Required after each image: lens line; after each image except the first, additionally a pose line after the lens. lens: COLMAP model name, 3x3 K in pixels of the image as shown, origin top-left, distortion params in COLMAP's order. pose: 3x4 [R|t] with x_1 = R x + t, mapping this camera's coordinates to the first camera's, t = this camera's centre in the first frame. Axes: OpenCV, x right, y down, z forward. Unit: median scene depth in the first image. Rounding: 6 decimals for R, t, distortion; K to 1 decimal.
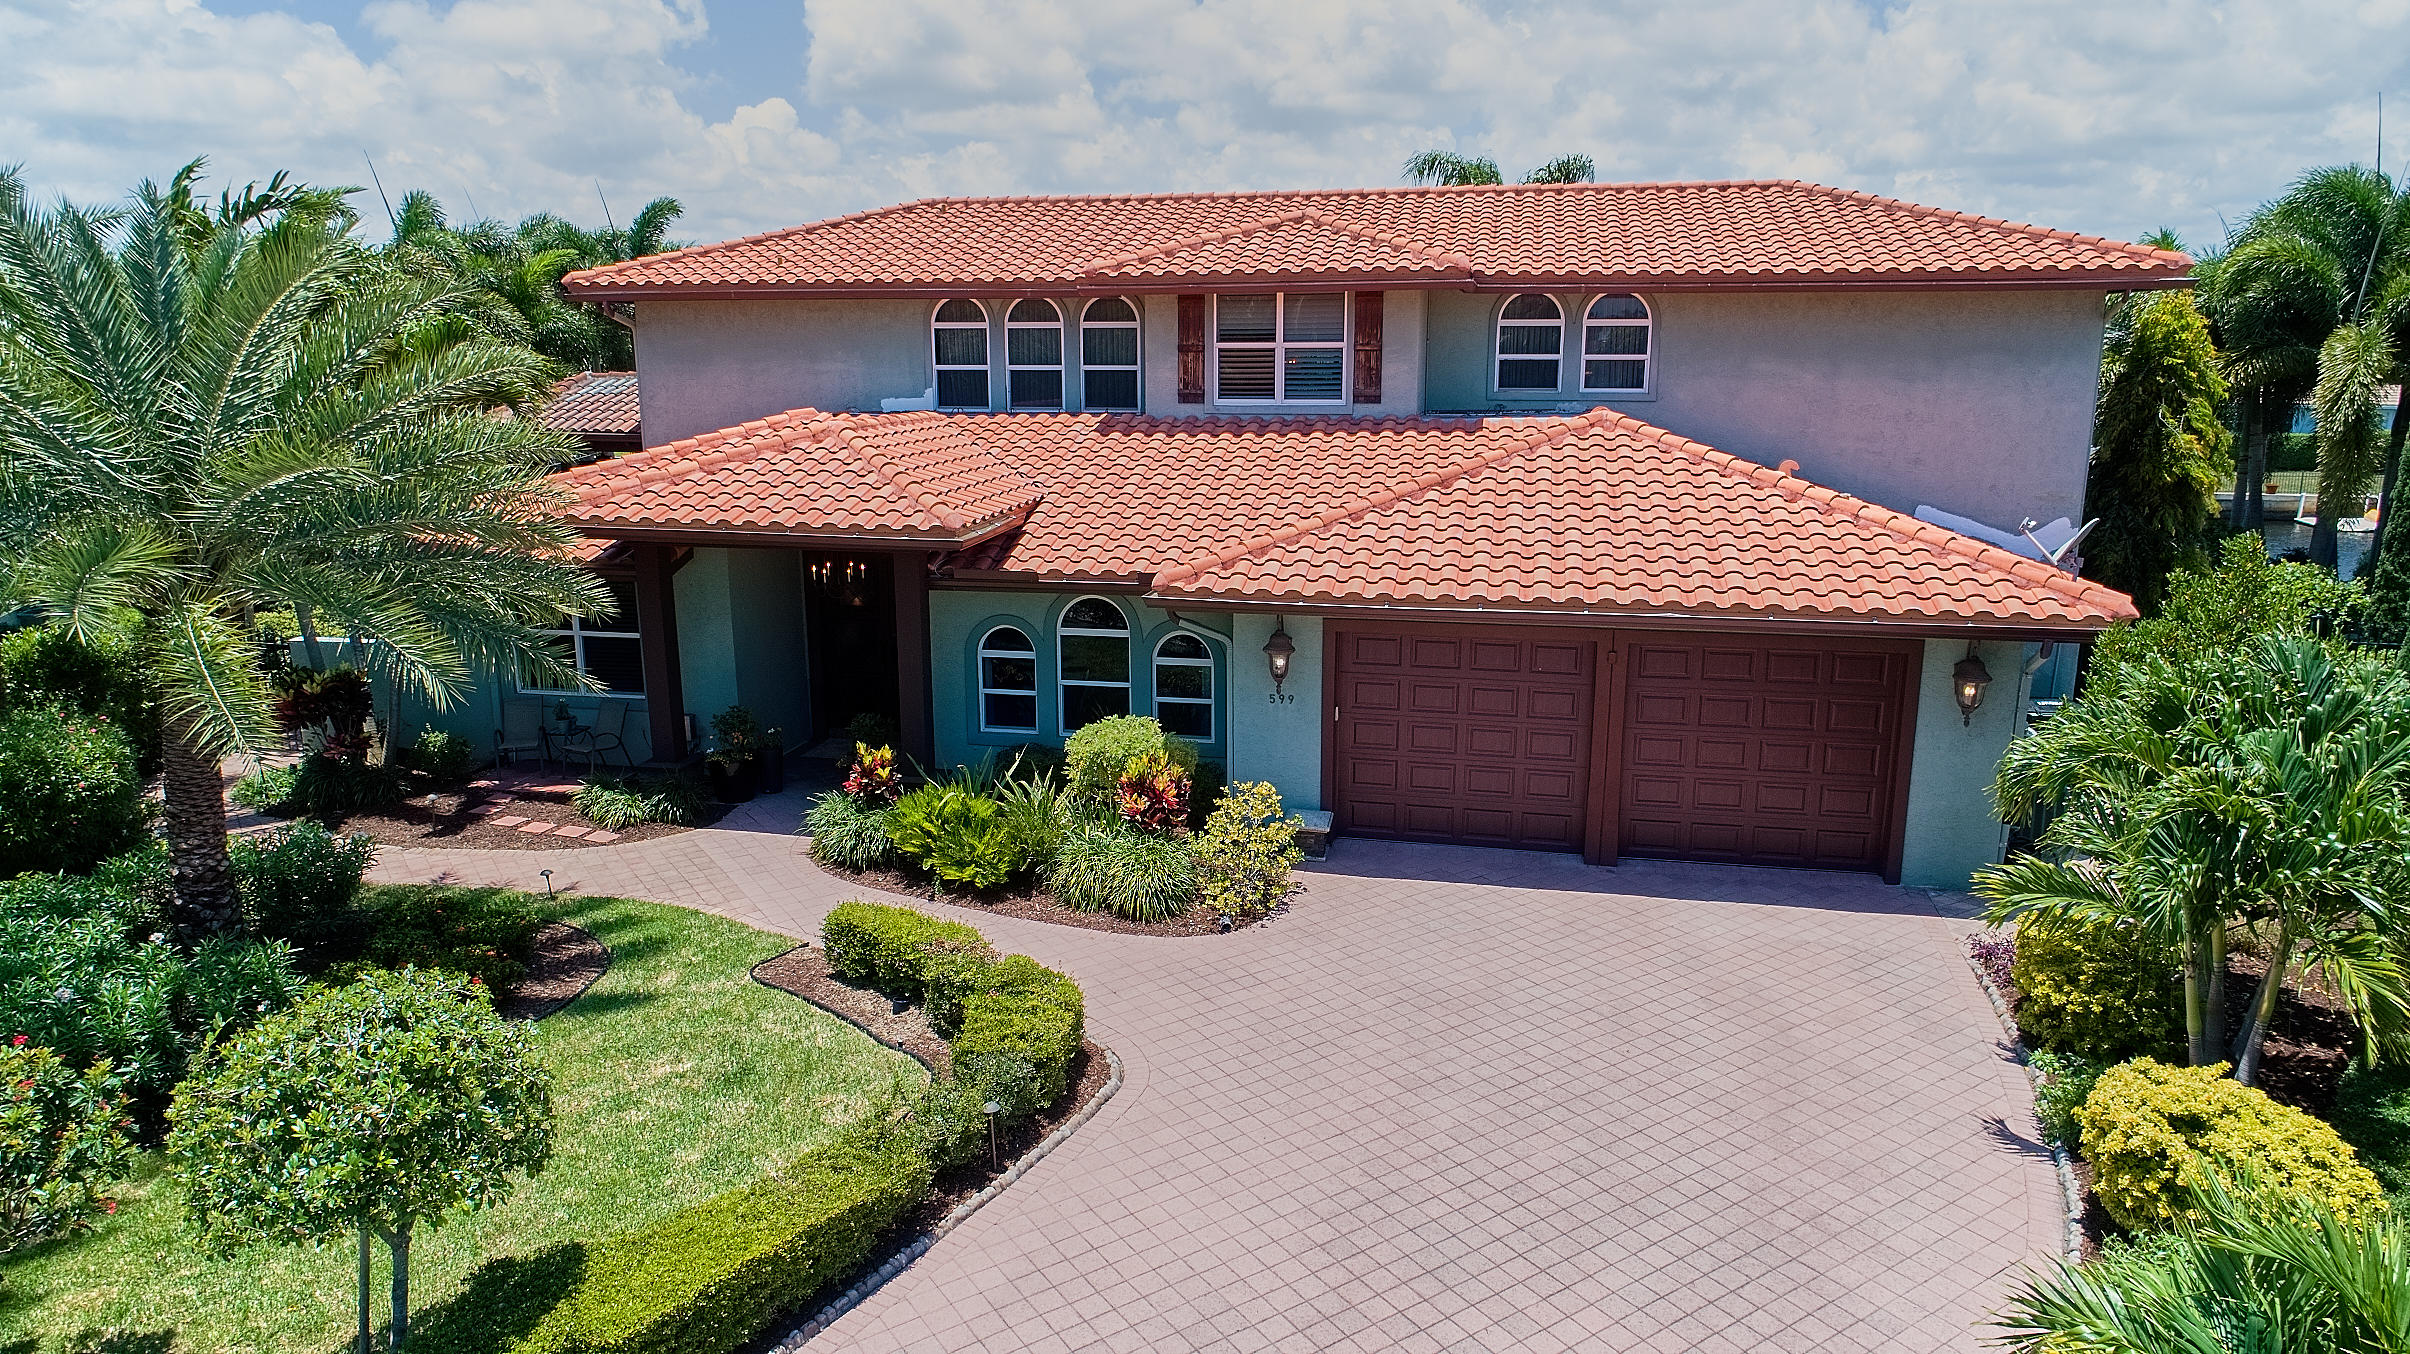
lens RADIAL K [[1546.4, 0, 1208.8], [0, 1546.4, 683.2], [0, 0, 1]] dist [0.007465, -0.007436]
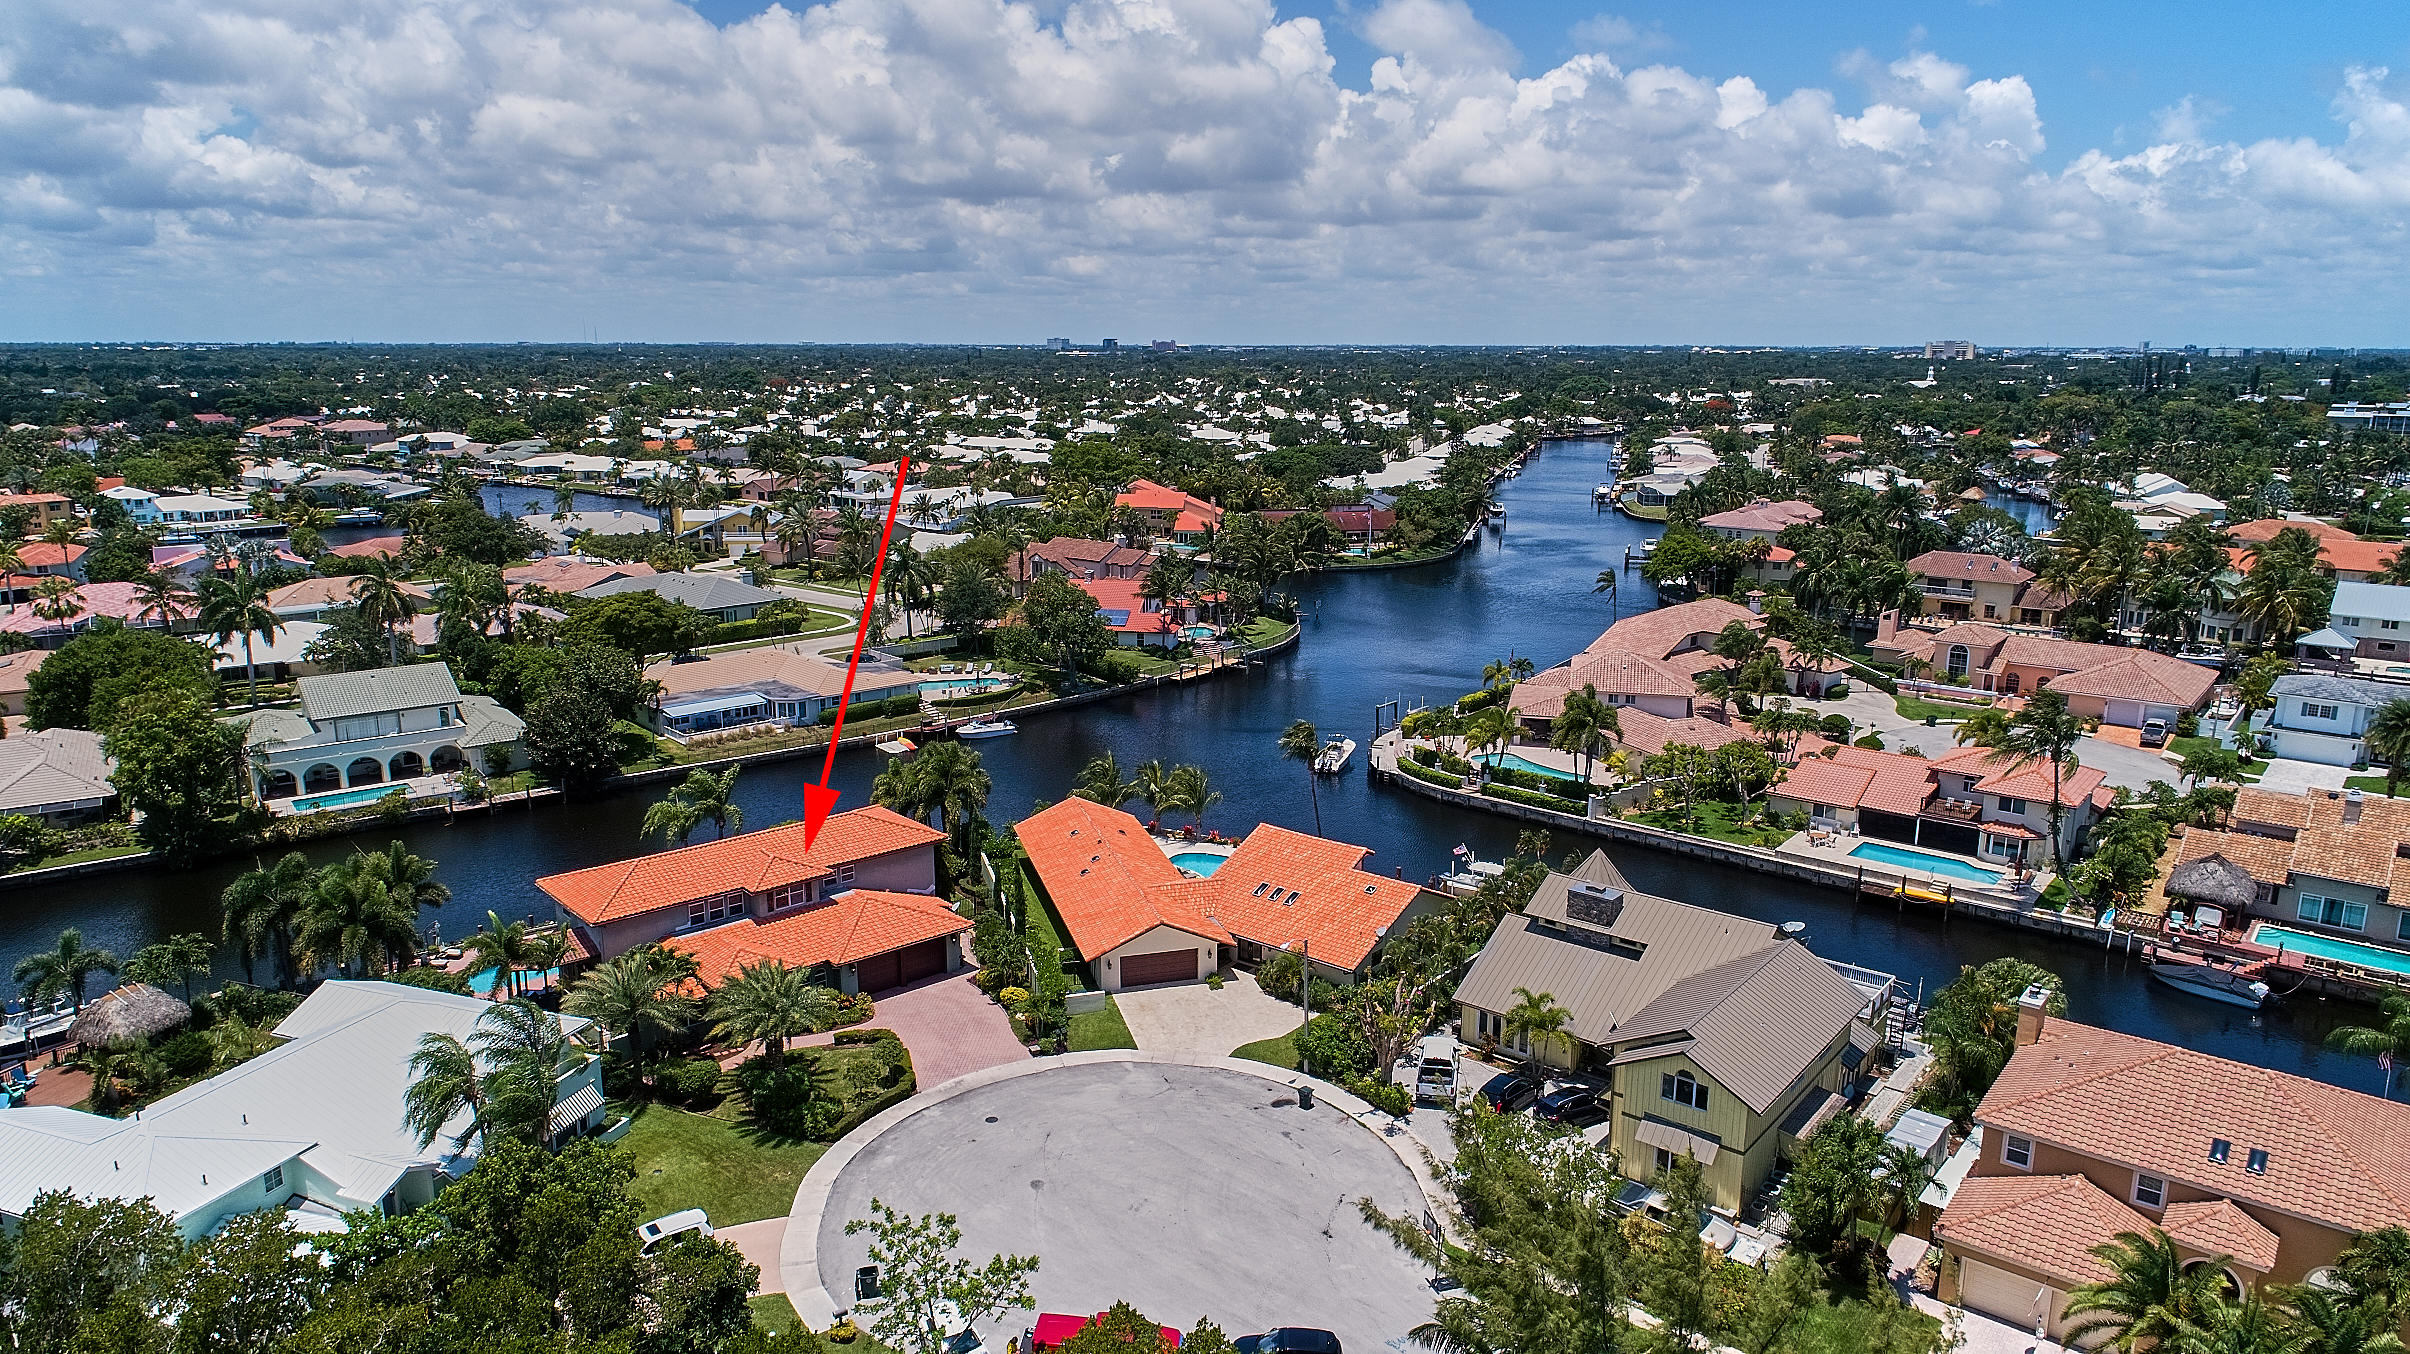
lens RADIAL K [[1546.4, 0, 1211.2], [0, 1546.4, 670.0], [0, 0, 1]] dist [0.007465, -0.007436]
pose [[0.593936, -0.168428, 0.786684, -3.211325], [0.170603, 0.981969, 0.081435, -1.239538], [-0.786215, 0.085843, 0.611961, -3.307193]]
